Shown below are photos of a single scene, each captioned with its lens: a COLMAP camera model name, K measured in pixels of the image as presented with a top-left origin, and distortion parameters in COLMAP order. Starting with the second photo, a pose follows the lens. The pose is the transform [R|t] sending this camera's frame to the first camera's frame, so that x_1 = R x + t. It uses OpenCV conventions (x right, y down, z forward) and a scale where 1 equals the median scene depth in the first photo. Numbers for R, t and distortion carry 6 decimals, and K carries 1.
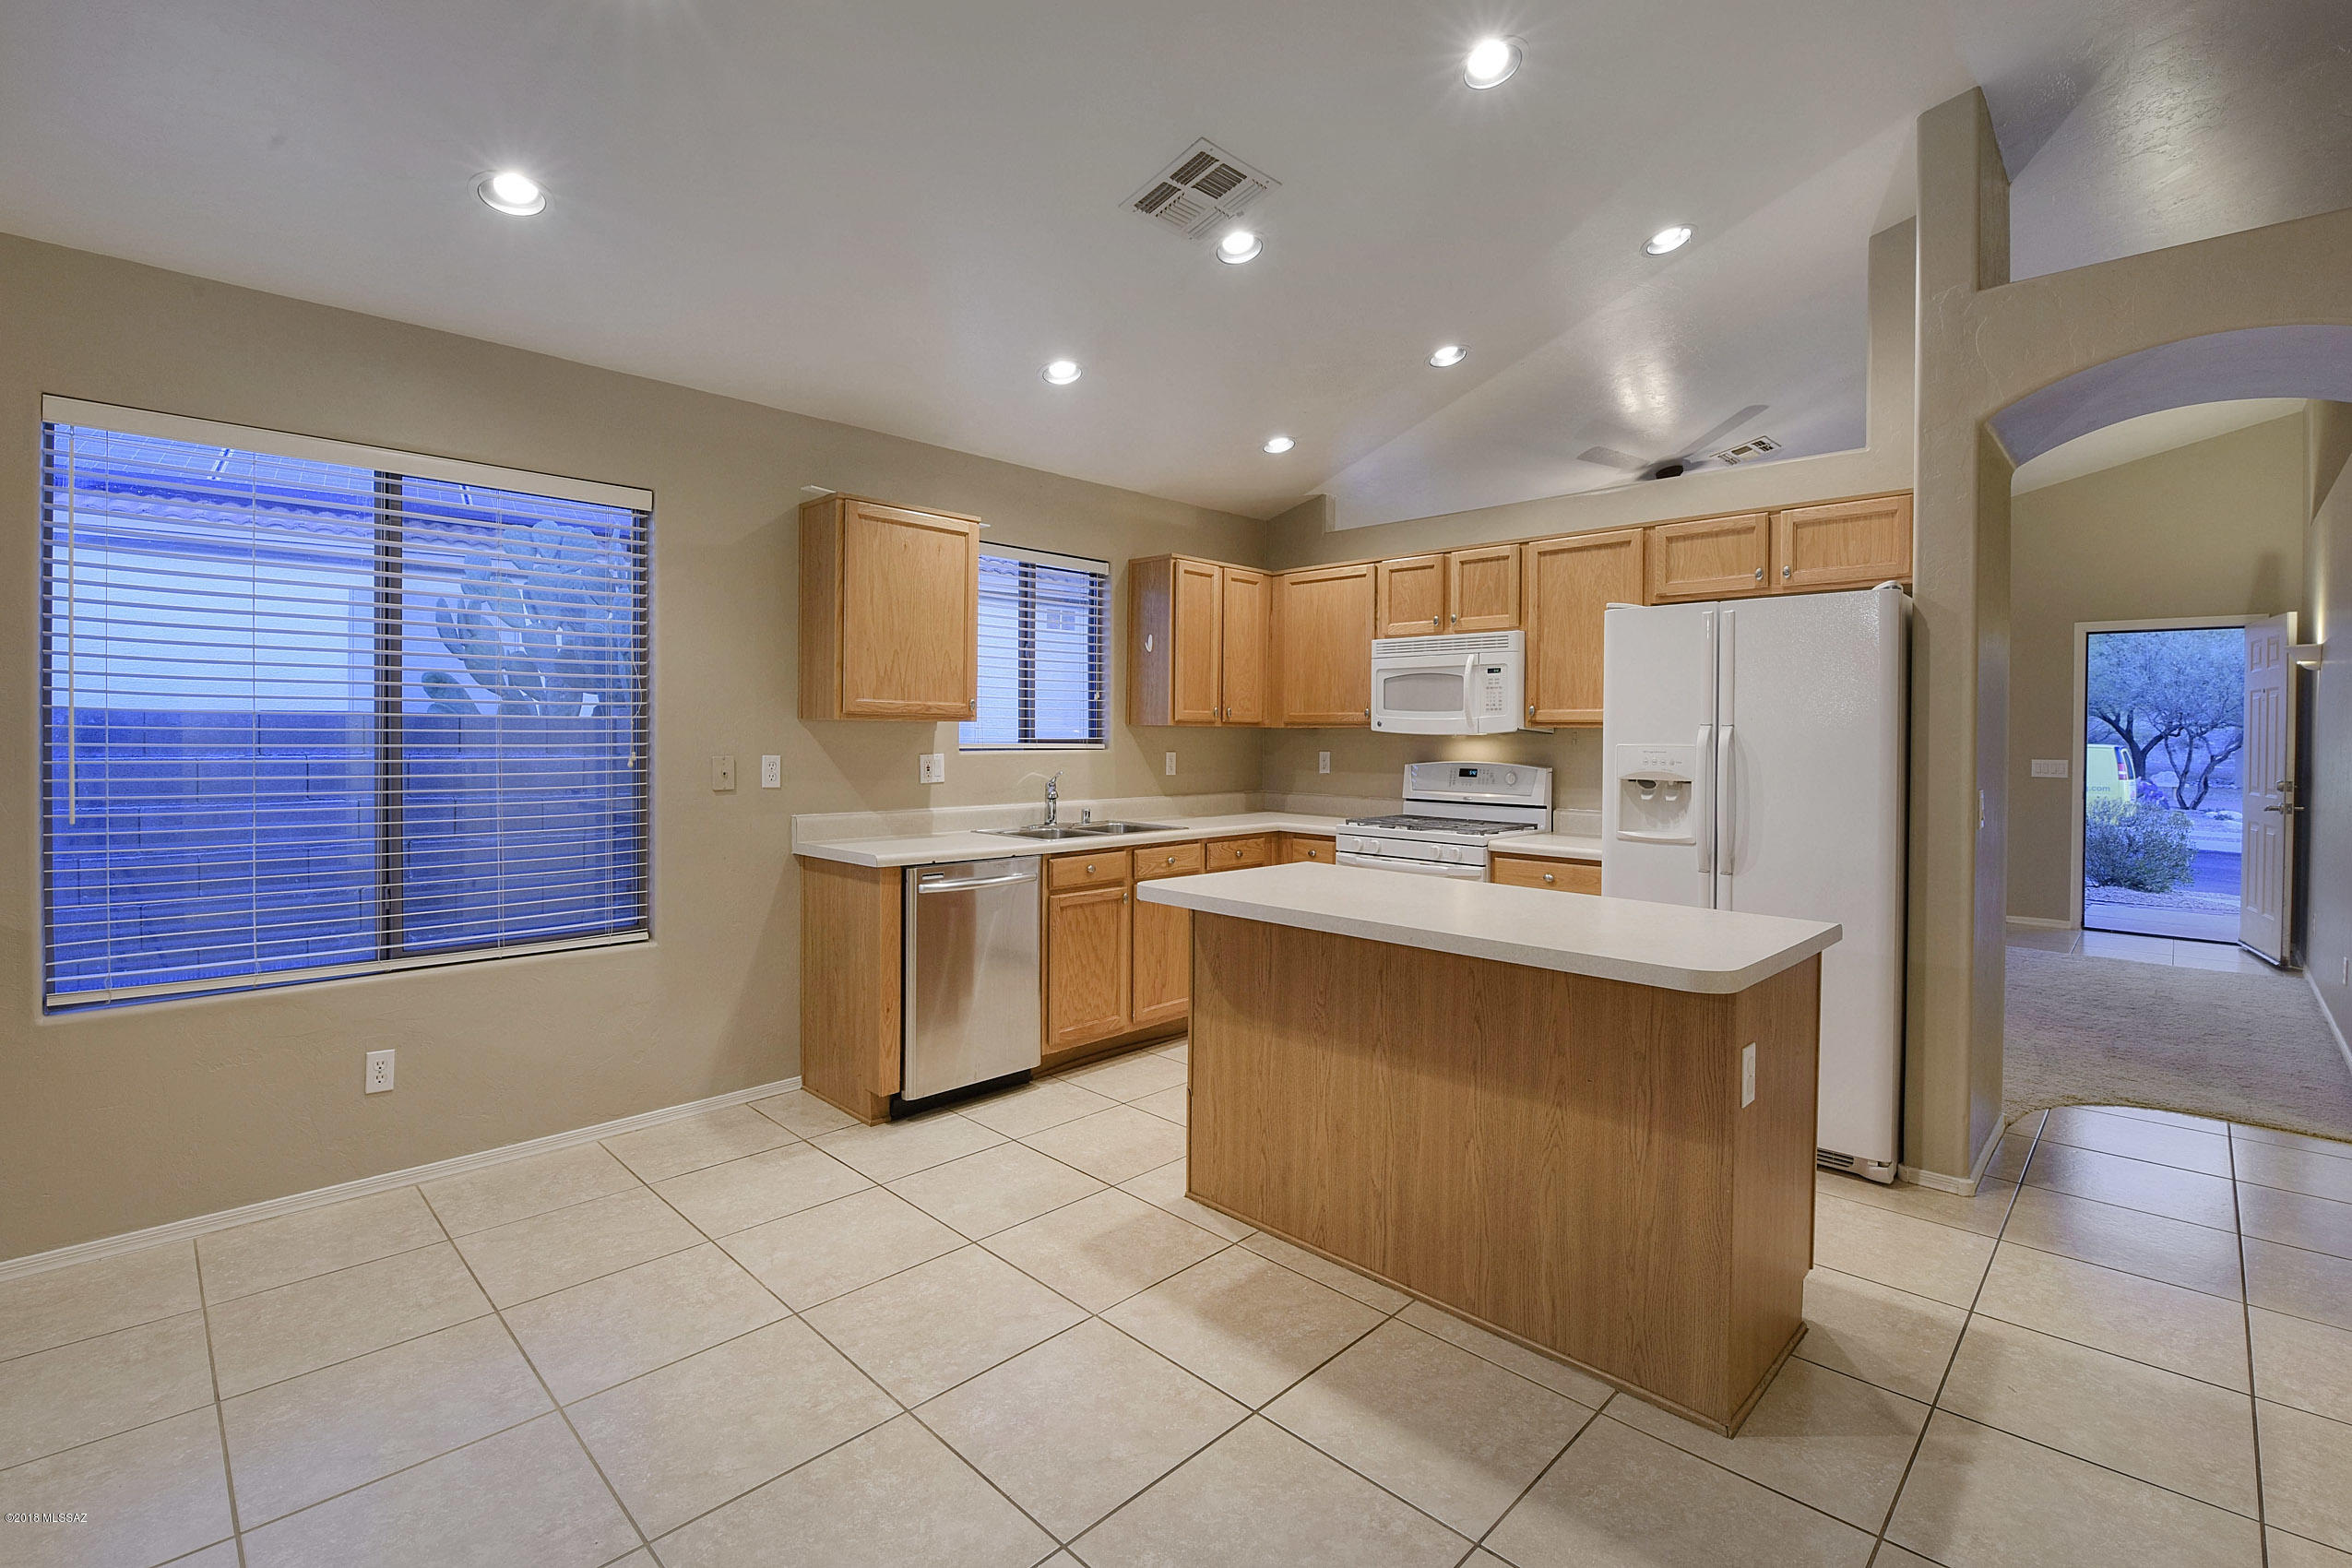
lens RADIAL K [[1085.5, 0, 1240.9], [0, 1085.5, 749.4], [0, 0, 1]] dist [-0.000658, -0.007169]
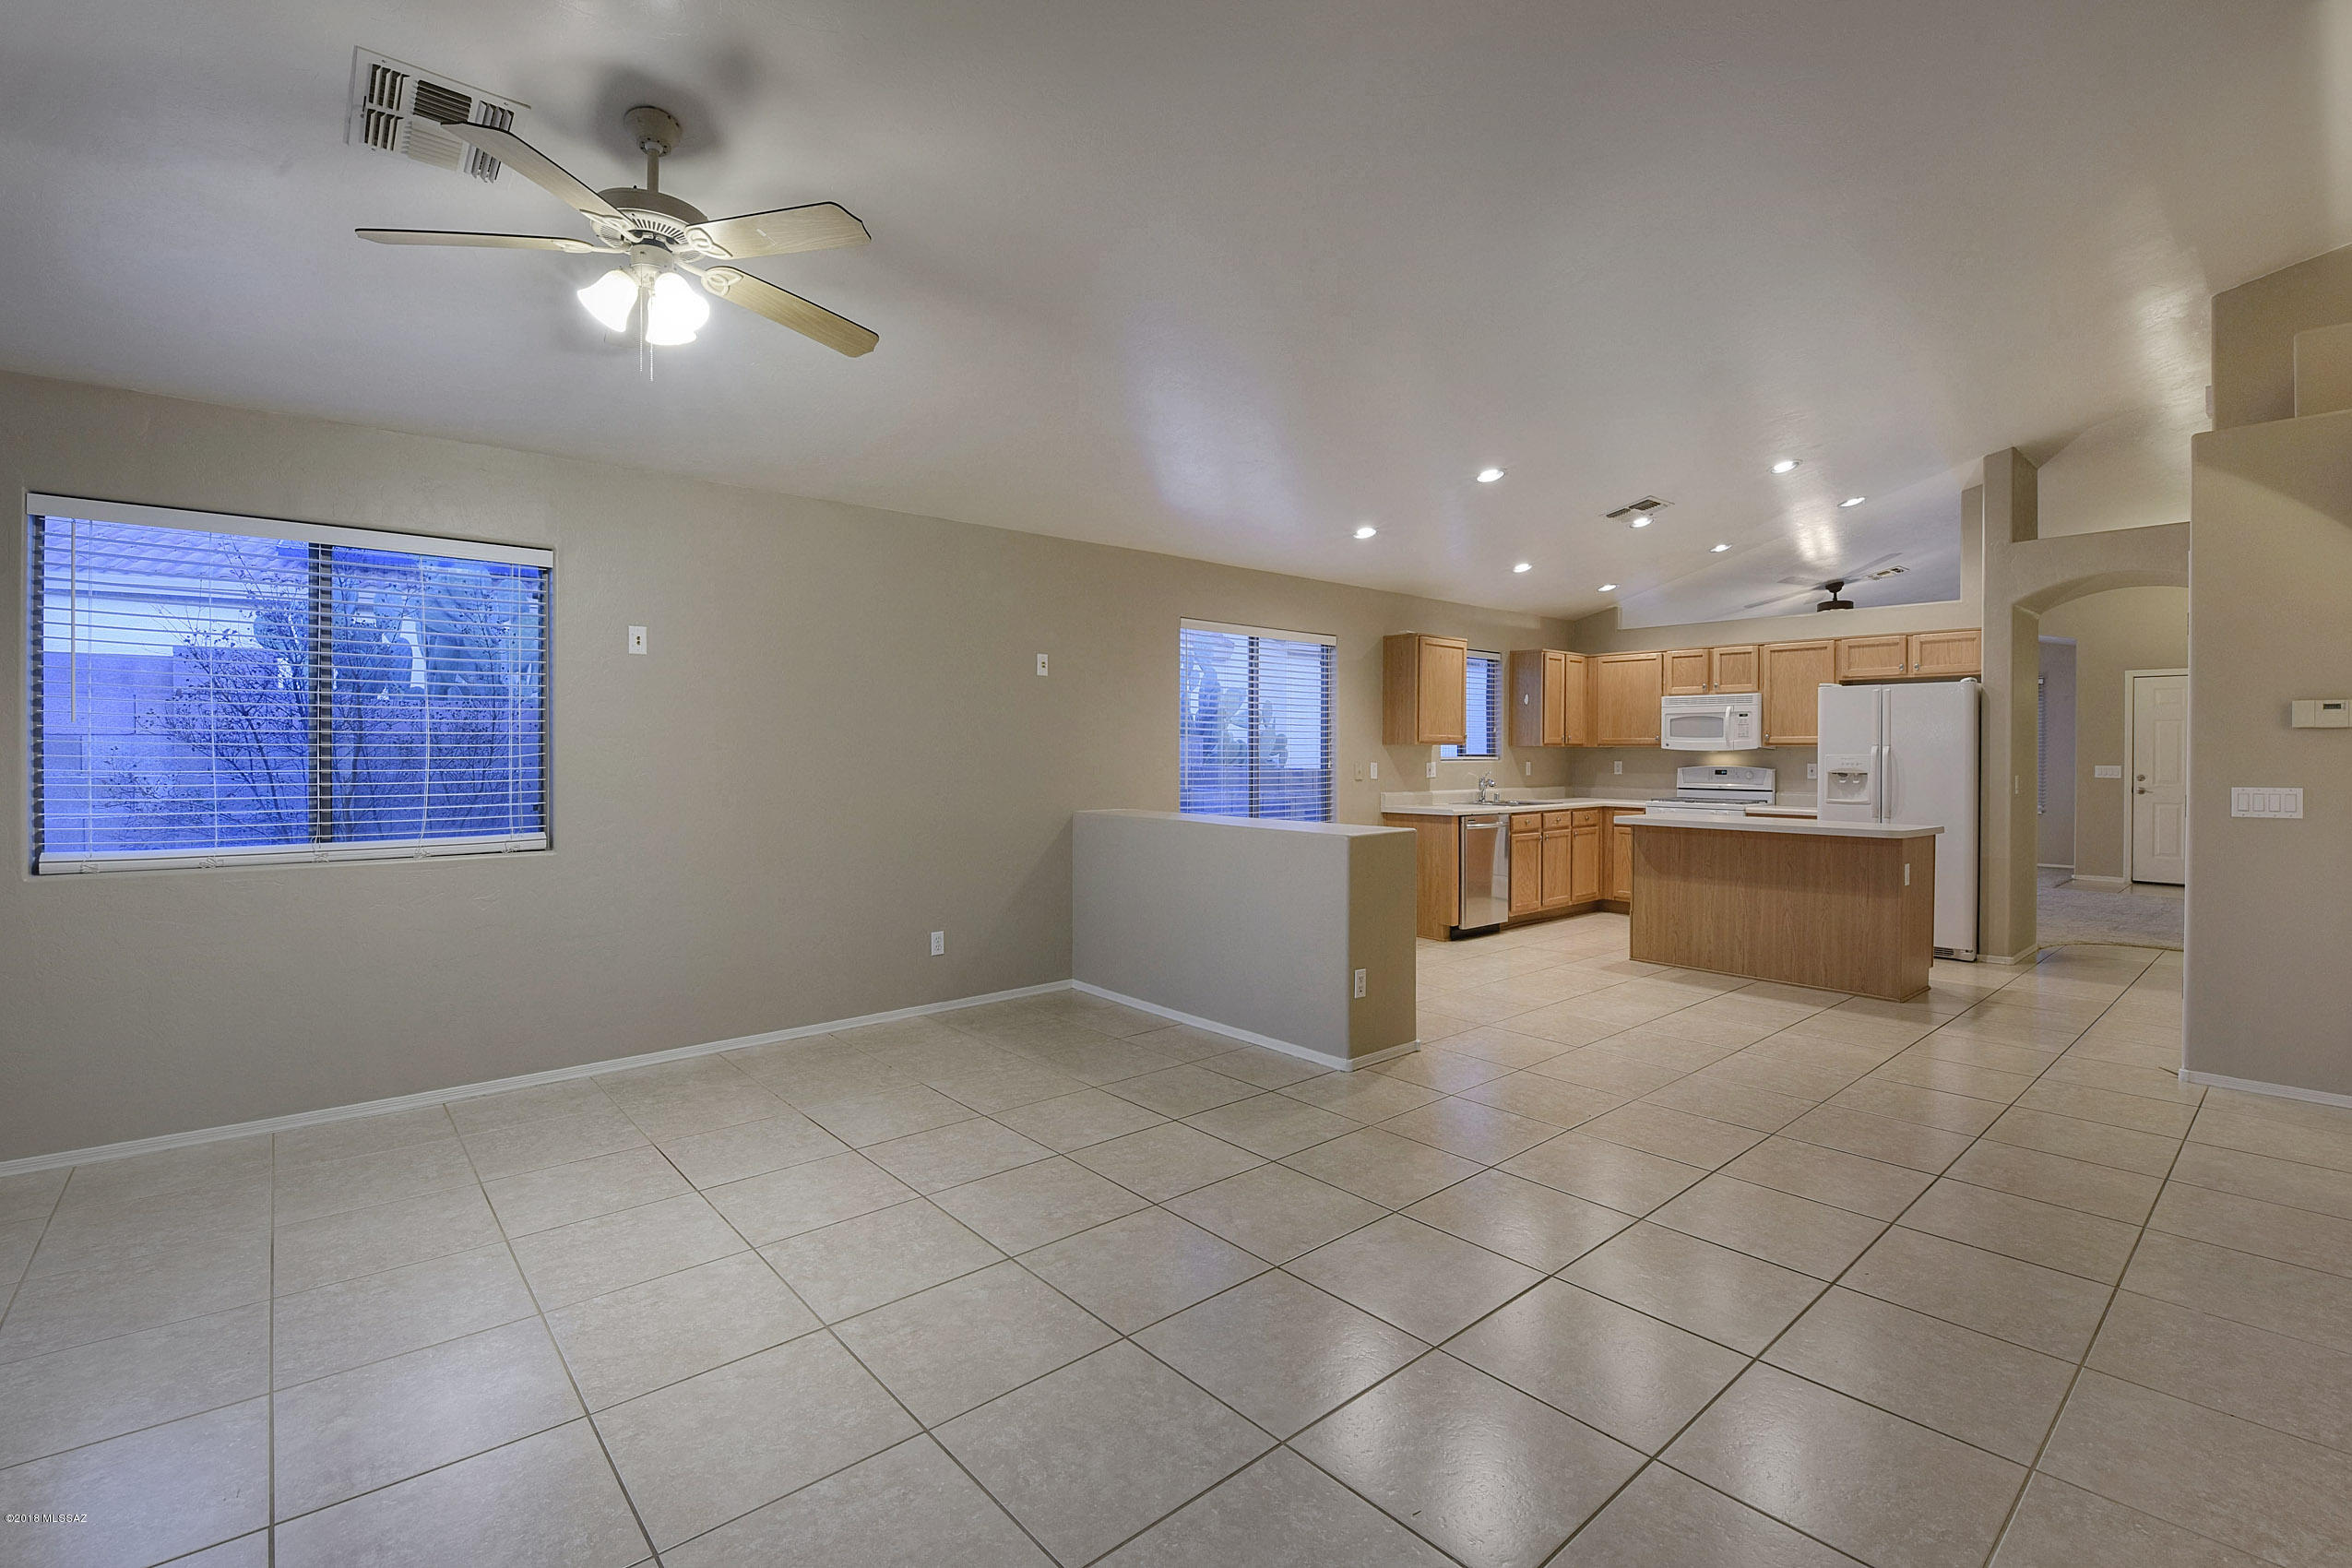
lens RADIAL K [[1085.5, 0, 1186.6], [0, 1085.5, 760.8], [0, 0, 1]] dist [-0.000658, -0.007169]
pose [[0.992950, -0.004016, -0.118463, -0.515359], [0.003395, 0.999979, -0.005439, 0.011120], [0.118483, 0.004999, 0.992944, -0.984477]]
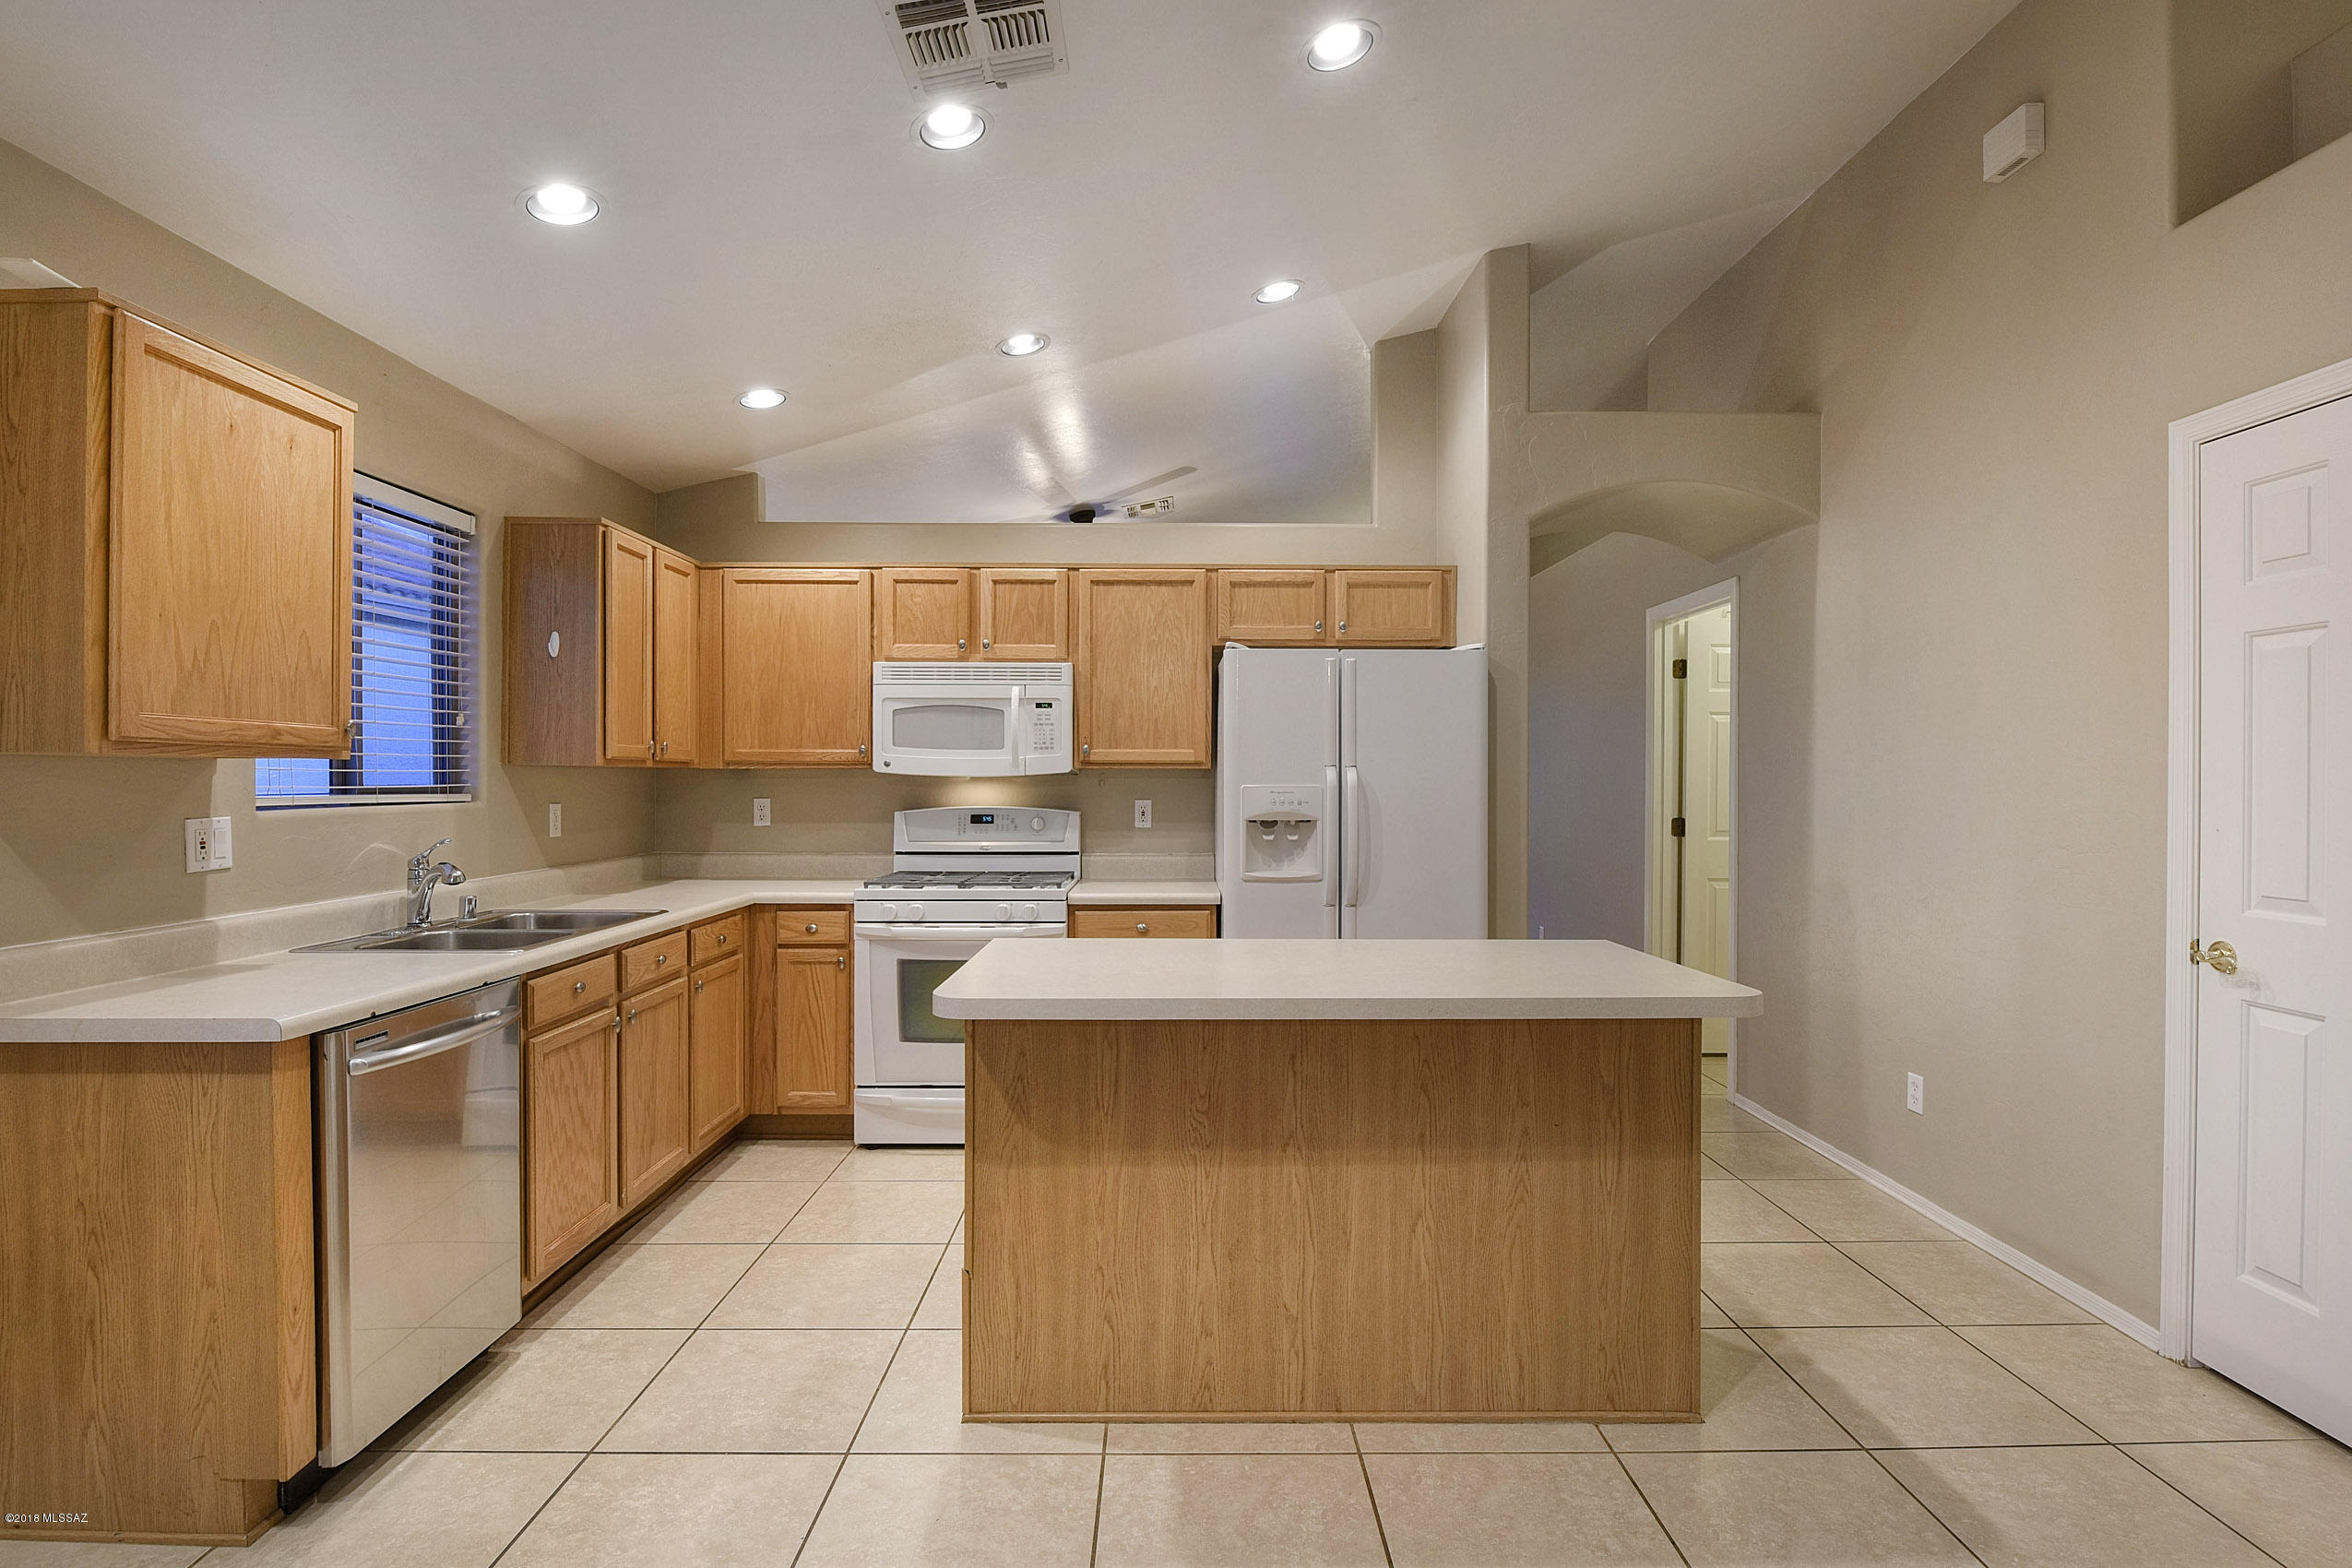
lens RADIAL K [[1086.5, 0, 1210.6], [0, 1086.5, 782.7], [0, 0, 1]] dist [0.000666, -0.003654]
pose [[0.716000, -0.010103, 0.698027, -0.324826], [0.014145, 0.999900, -0.000037, -0.006606], [-0.697957, 0.009899, 0.716072, 0.275889]]
